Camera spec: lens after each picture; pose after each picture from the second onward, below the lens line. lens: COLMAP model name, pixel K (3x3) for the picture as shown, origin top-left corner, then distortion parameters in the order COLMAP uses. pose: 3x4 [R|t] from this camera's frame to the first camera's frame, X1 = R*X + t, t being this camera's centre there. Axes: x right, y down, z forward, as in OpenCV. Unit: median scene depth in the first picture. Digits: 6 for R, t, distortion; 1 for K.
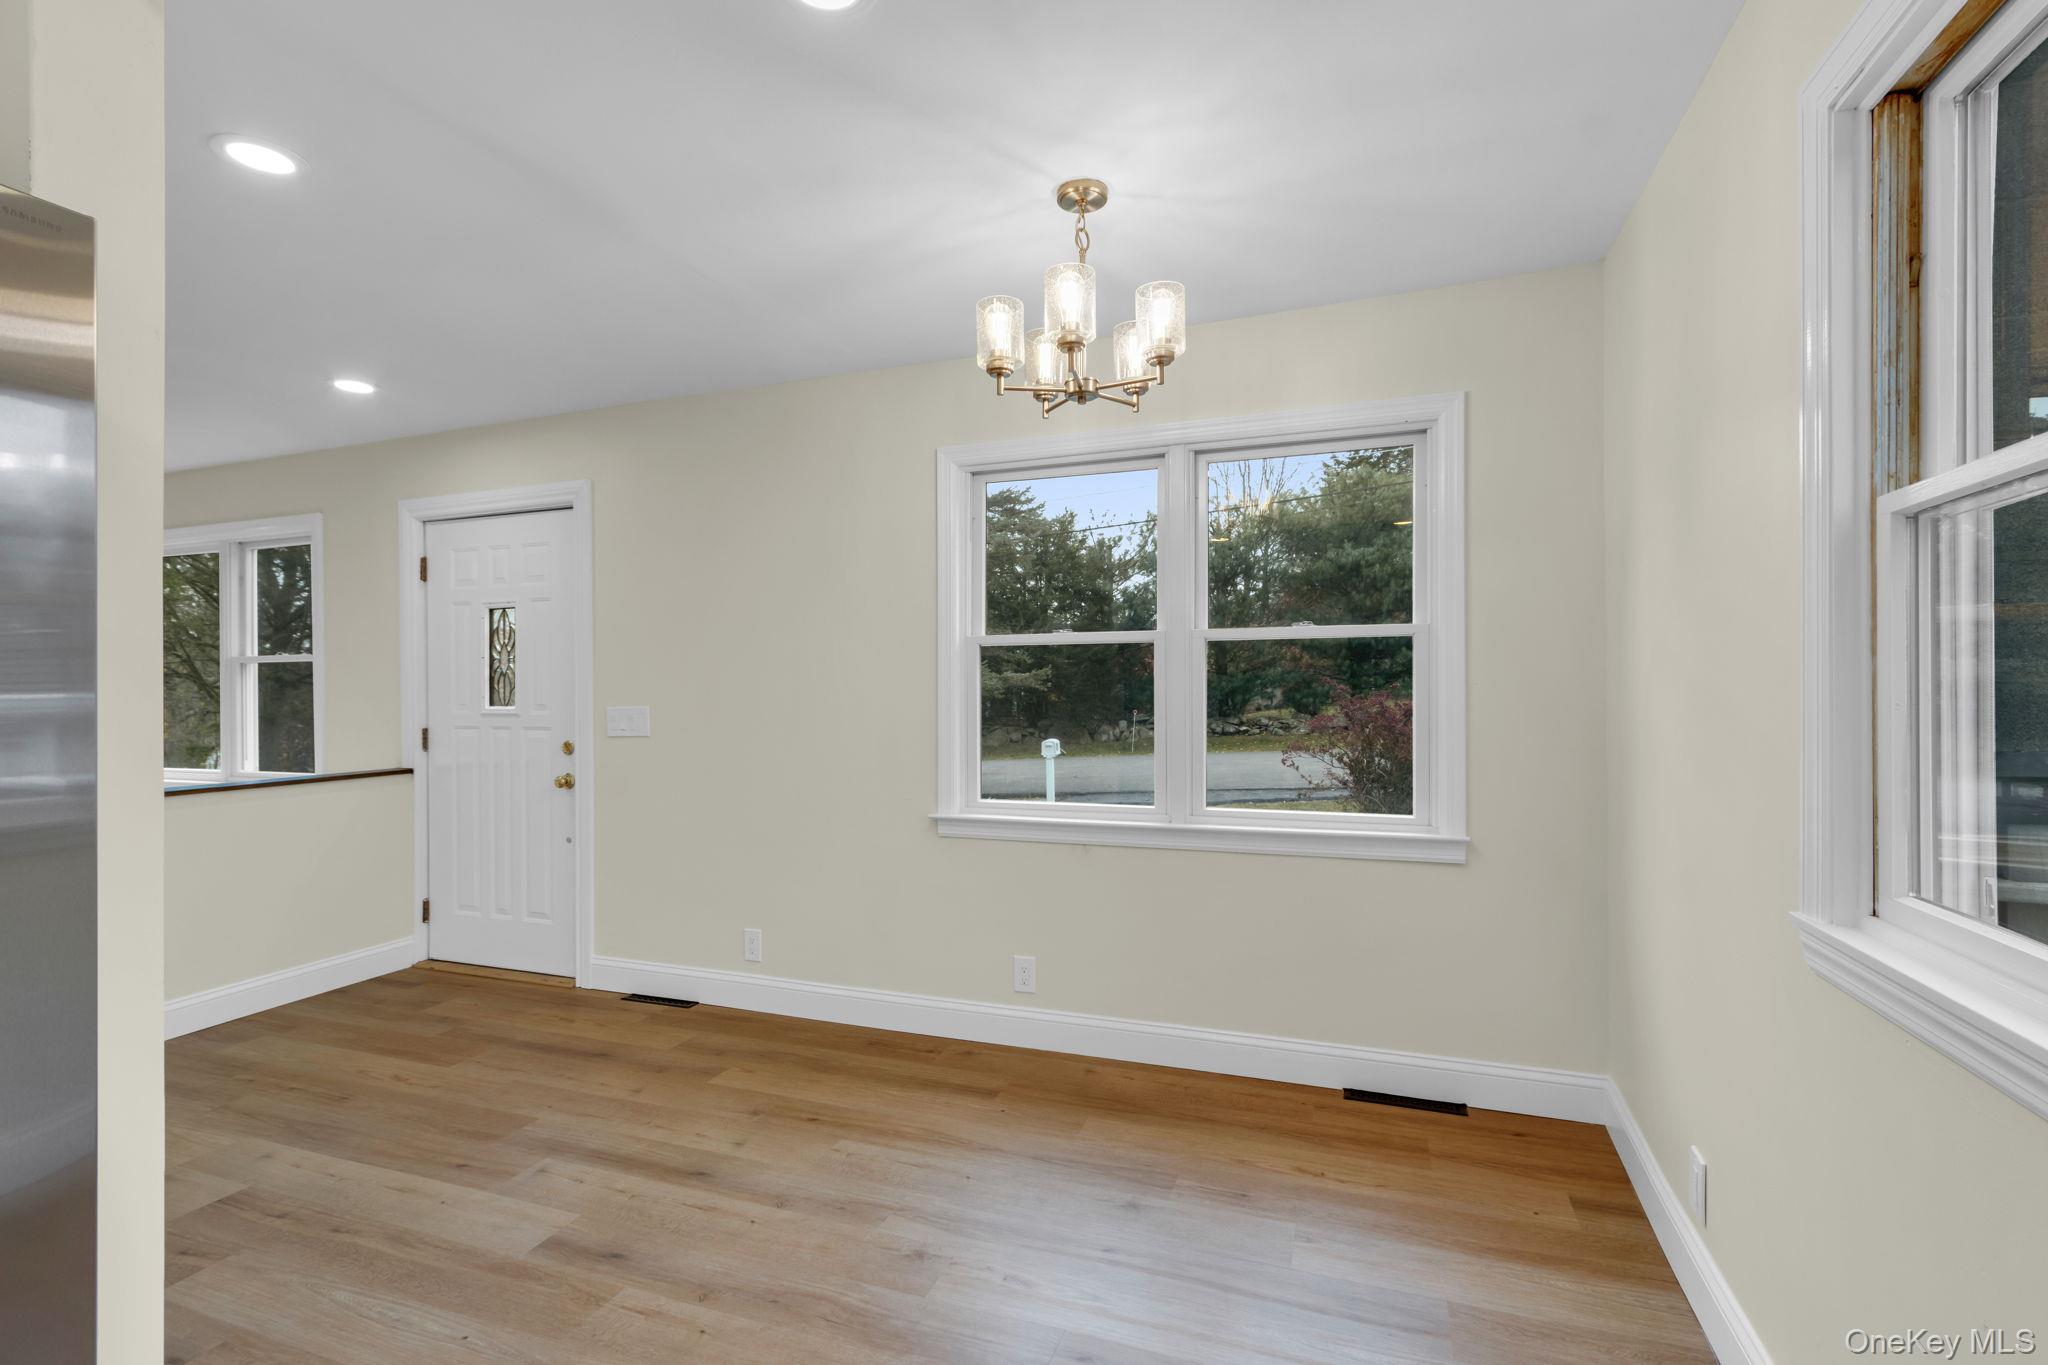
lens RADIAL K [[950.4, 0, 1021.6], [0, 950.4, 694.3], [0, 0, 1]] dist [0.003791, -0.002589]
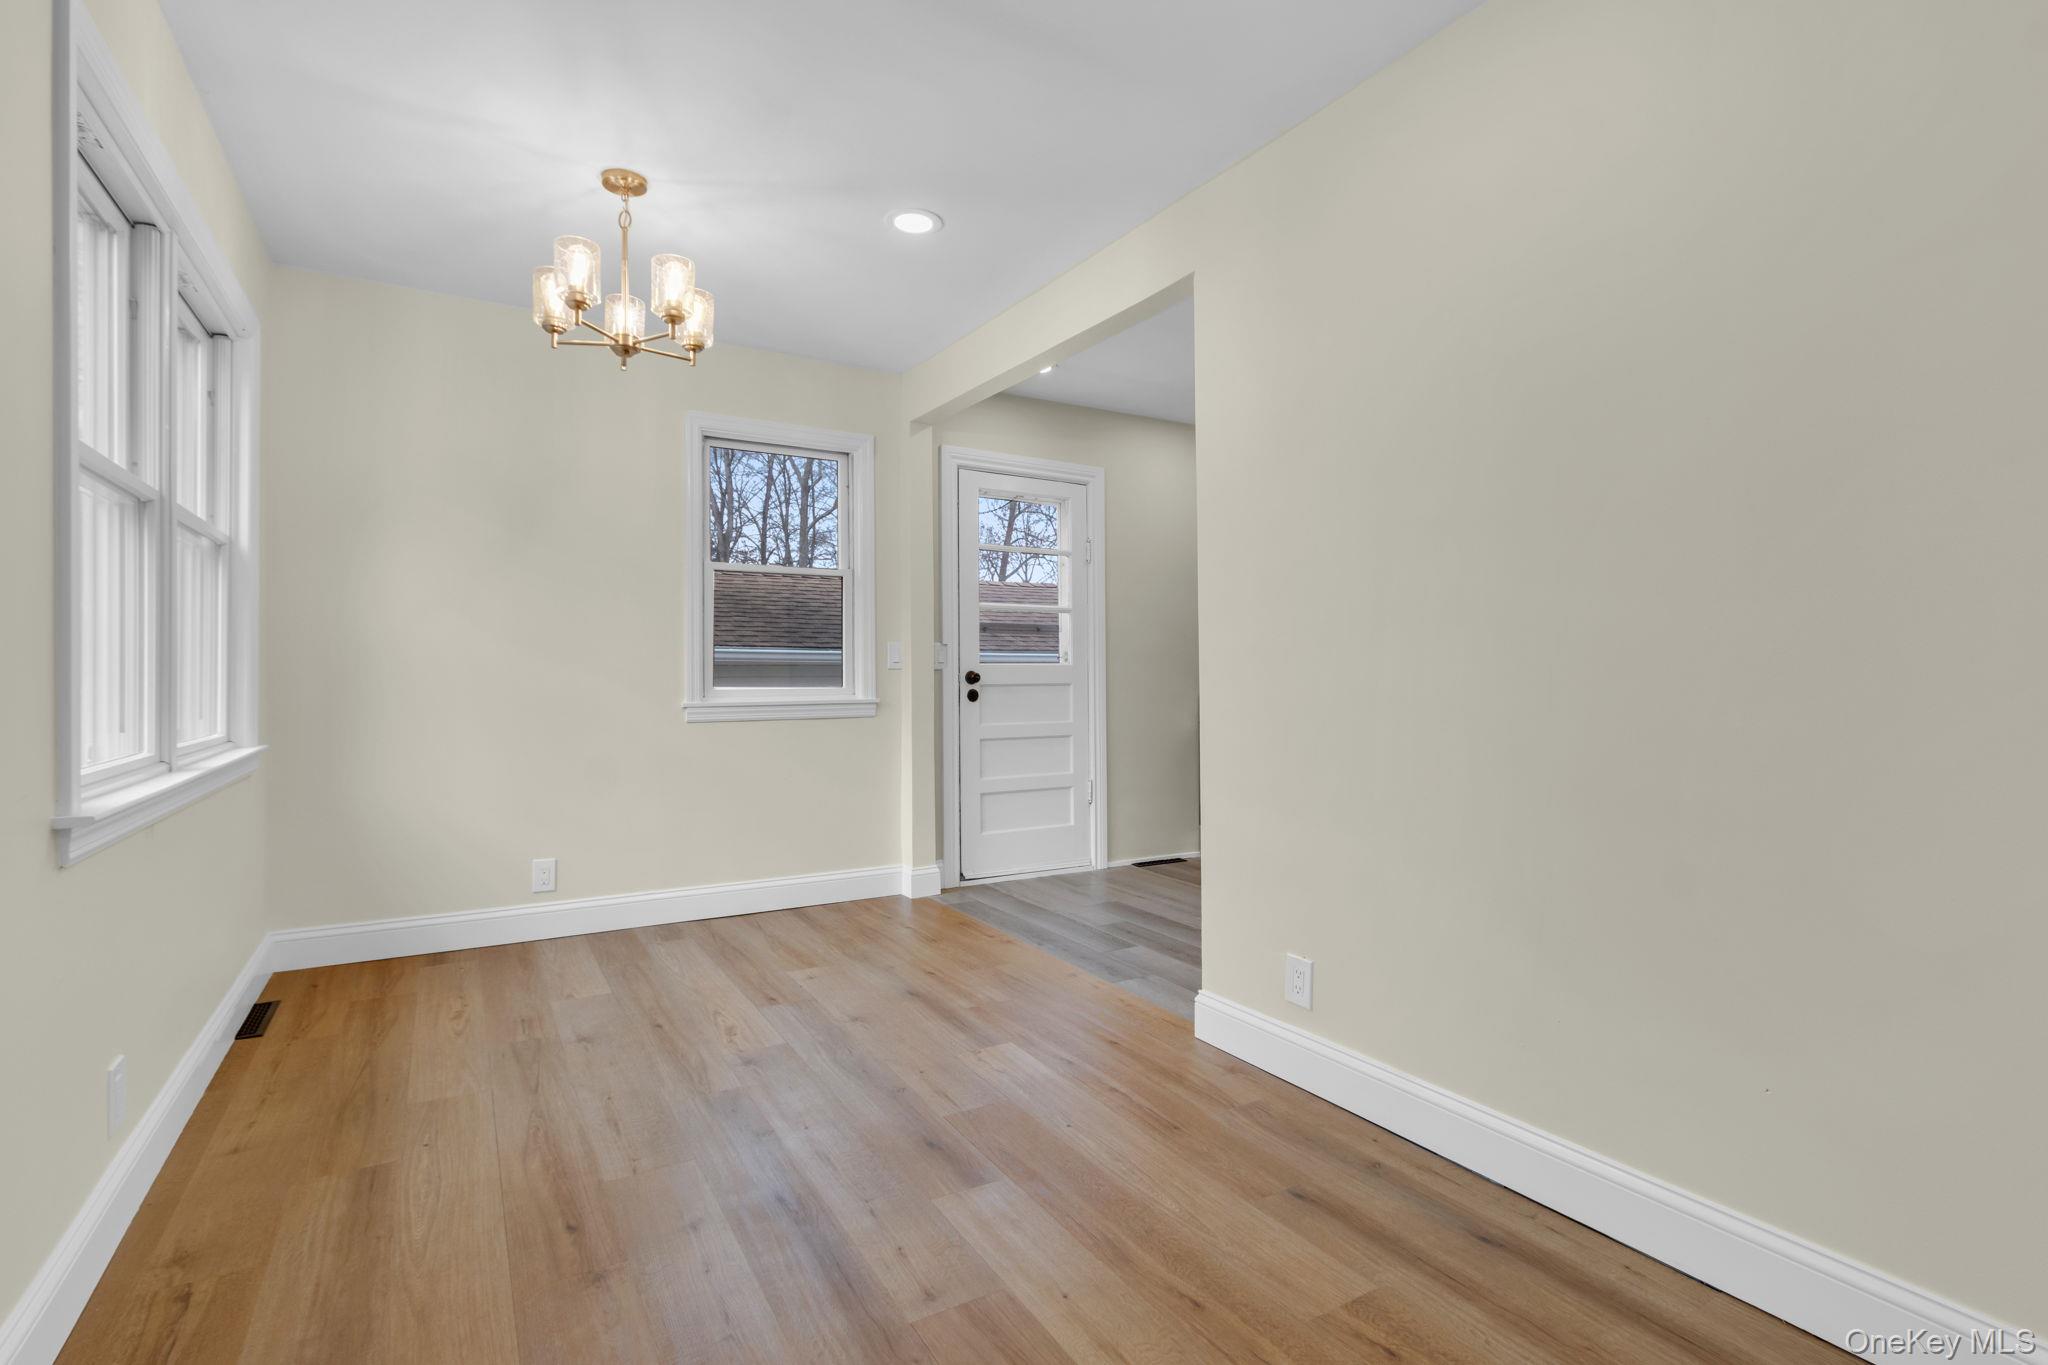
lens RADIAL K [[950.4, 0, 1014.5], [0, 950.4, 661.1], [0, 0, 1]] dist [0.003791, -0.002589]
pose [[-0.779293, 0.015258, 0.626474, -0.786938], [0.013957, 0.999878, -0.006991, 0.071169], [-0.626505, 0.003295, -0.779411, 1.206218]]
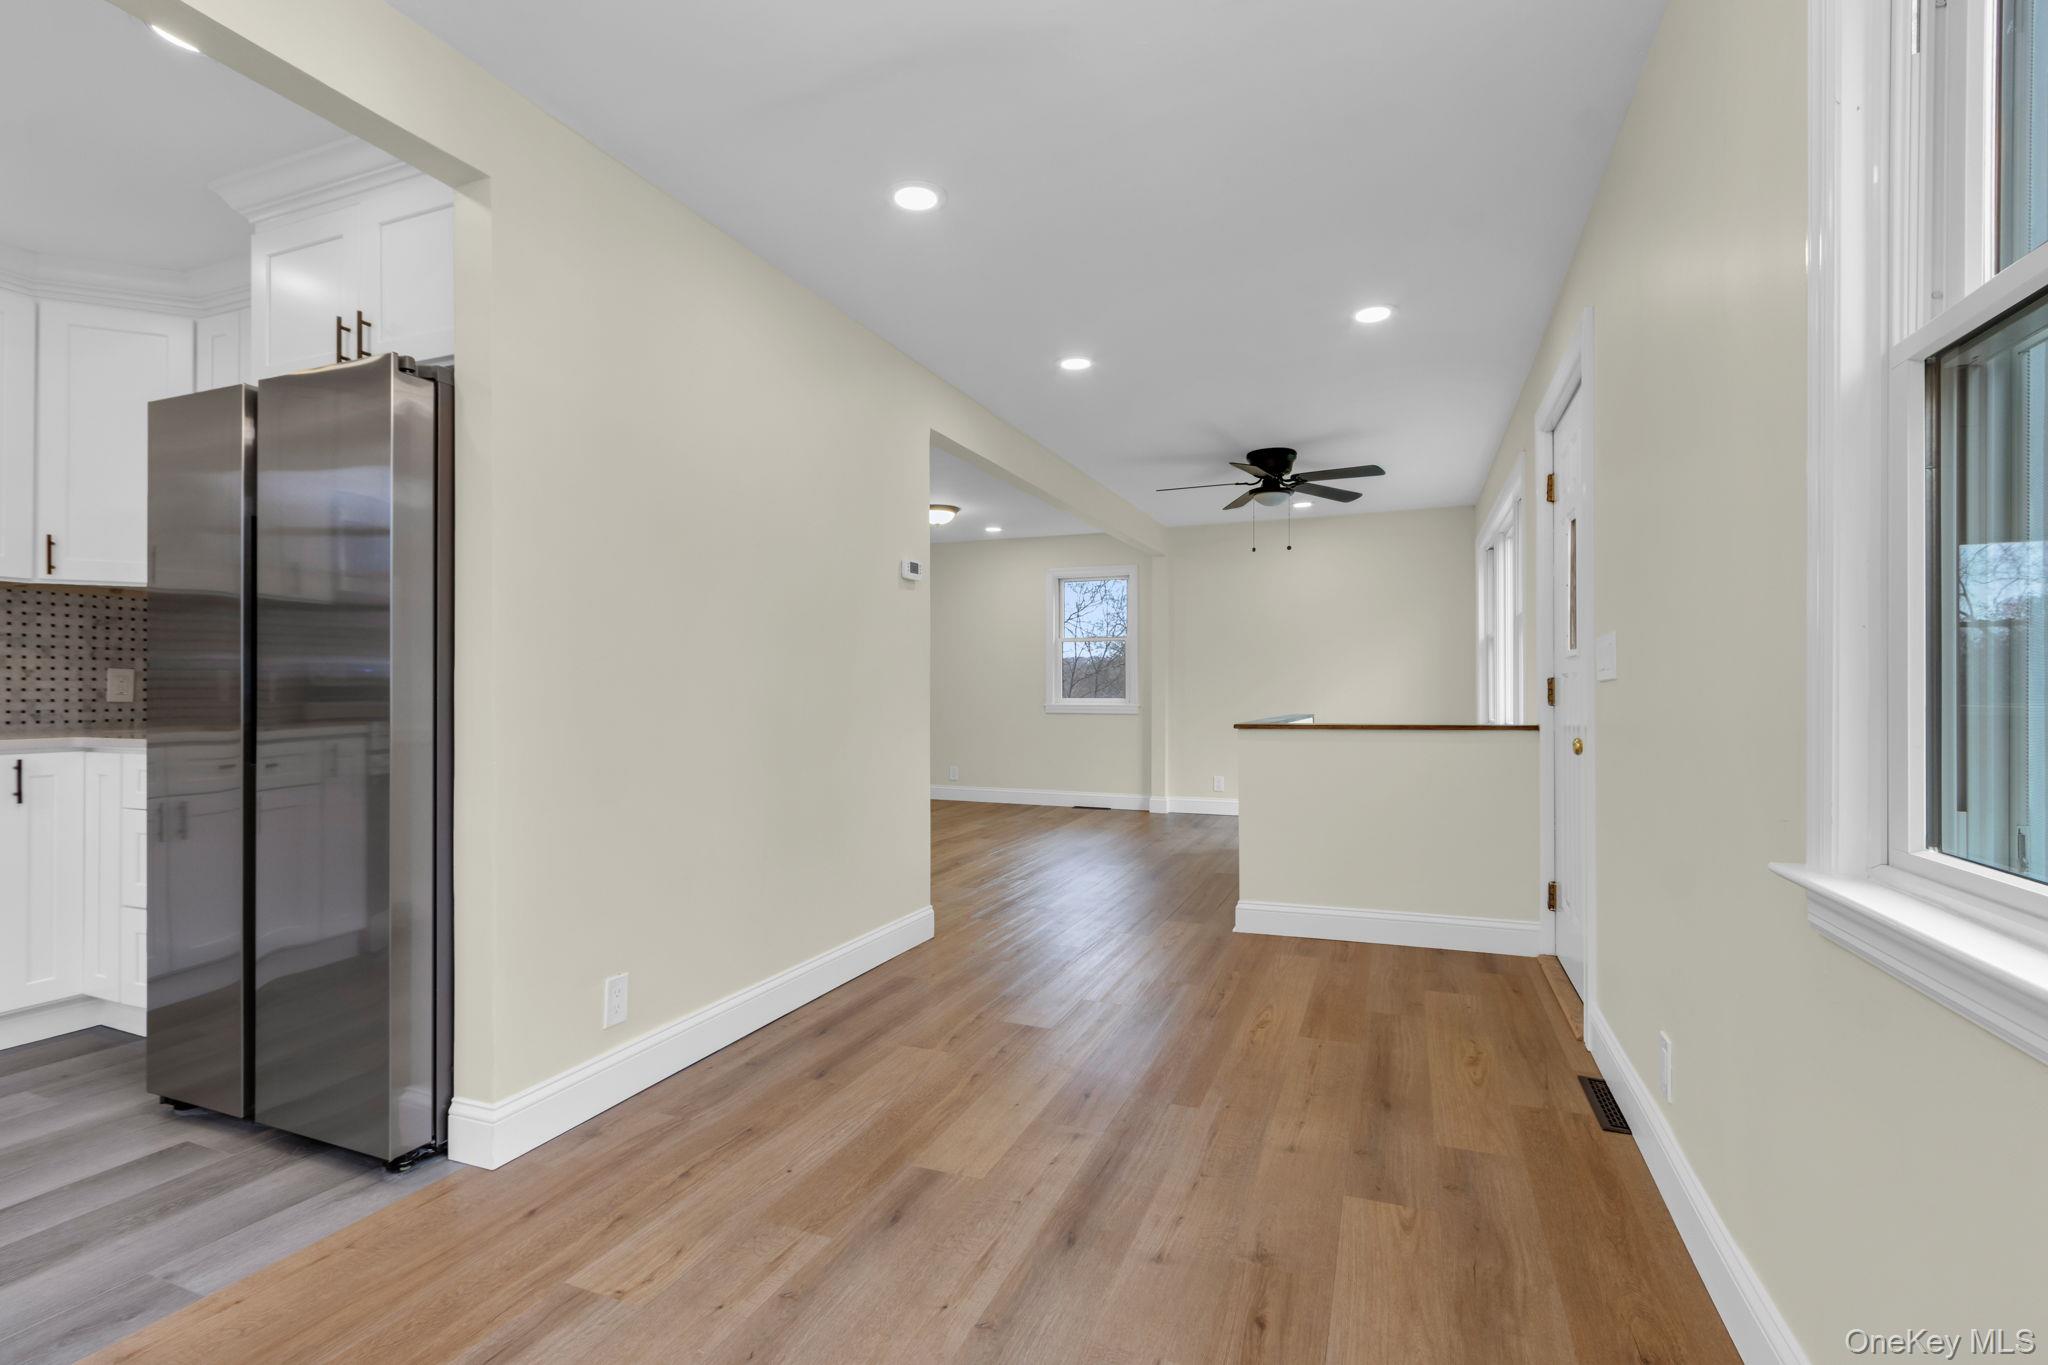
lens RADIAL K [[950.4, 0, 1015.3], [0, 950.4, 680.1], [0, 0, 1]] dist [0.003791, -0.002589]
pose [[-0.029466, -0.003694, -0.999559, 0.321341], [-0.009064, 0.999953, -0.003428, 0.064846], [0.999525, 0.008959, -0.029498, 0.800429]]
